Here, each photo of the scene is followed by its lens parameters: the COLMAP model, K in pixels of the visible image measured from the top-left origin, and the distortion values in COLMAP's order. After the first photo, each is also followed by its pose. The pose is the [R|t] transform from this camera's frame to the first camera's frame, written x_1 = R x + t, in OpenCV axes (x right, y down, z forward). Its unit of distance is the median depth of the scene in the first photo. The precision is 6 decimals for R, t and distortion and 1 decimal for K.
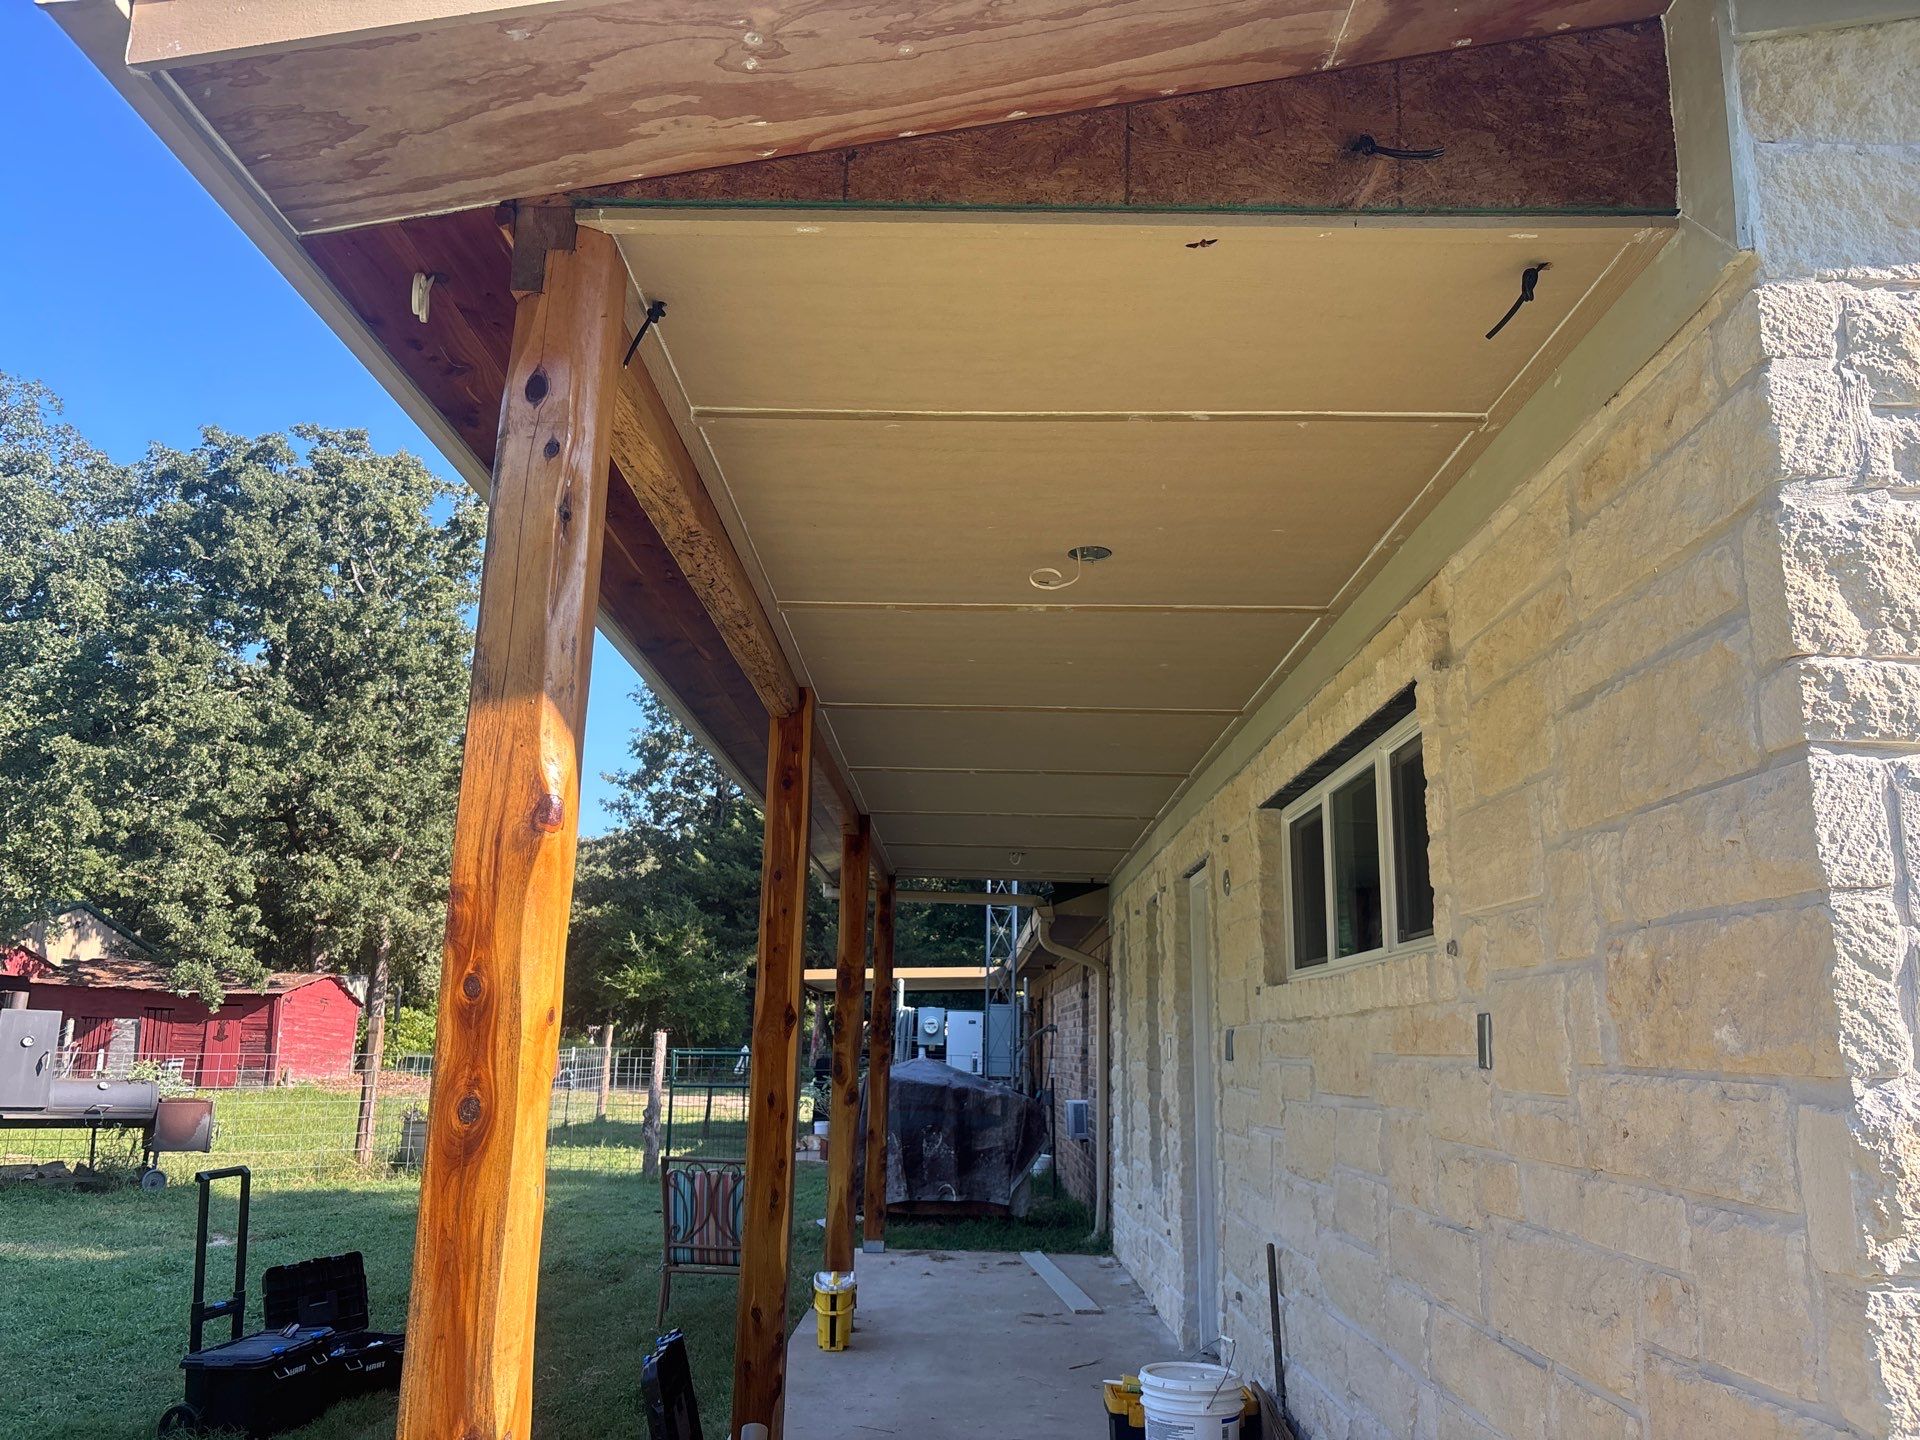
lens RADIAL K [[1450.9, 0, 954.0], [0, 1450.9, 715.6], [0, 0, 1]] dist [0.047984, -0.058538]
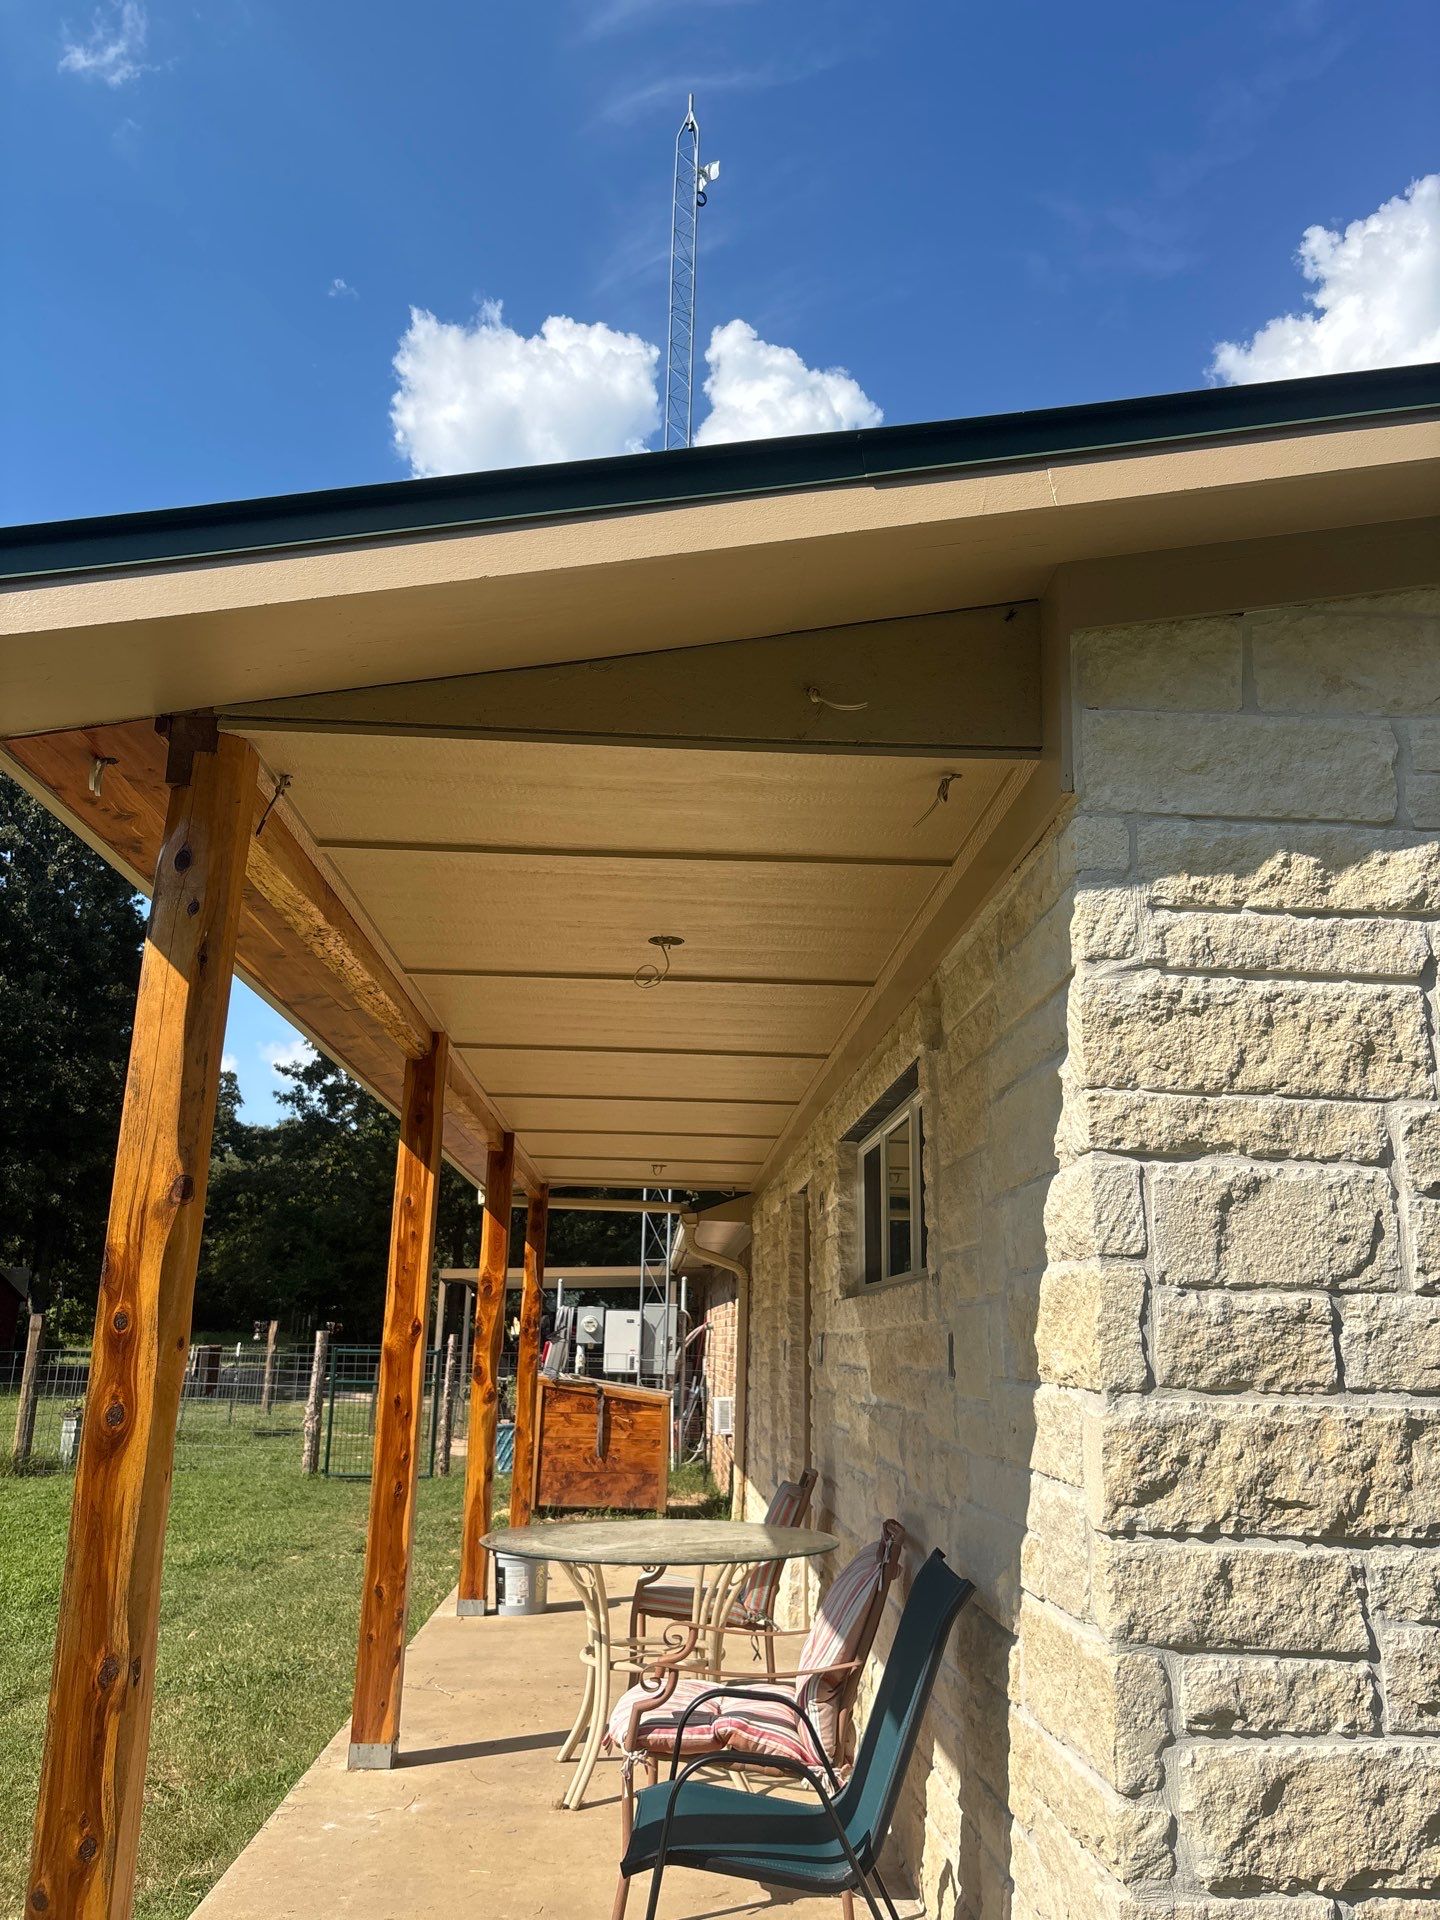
lens RADIAL K [[1450.9, 0, 719.2], [0, 1450.9, 970.9], [0, 0, 1]] dist [0.047984, -0.058538]
pose [[0.998351, 0.014387, 0.055576, 0.056045], [-0.012978, 0.999587, -0.025633, -0.044489], [-0.055922, 0.024869, 0.998125, -0.151348]]
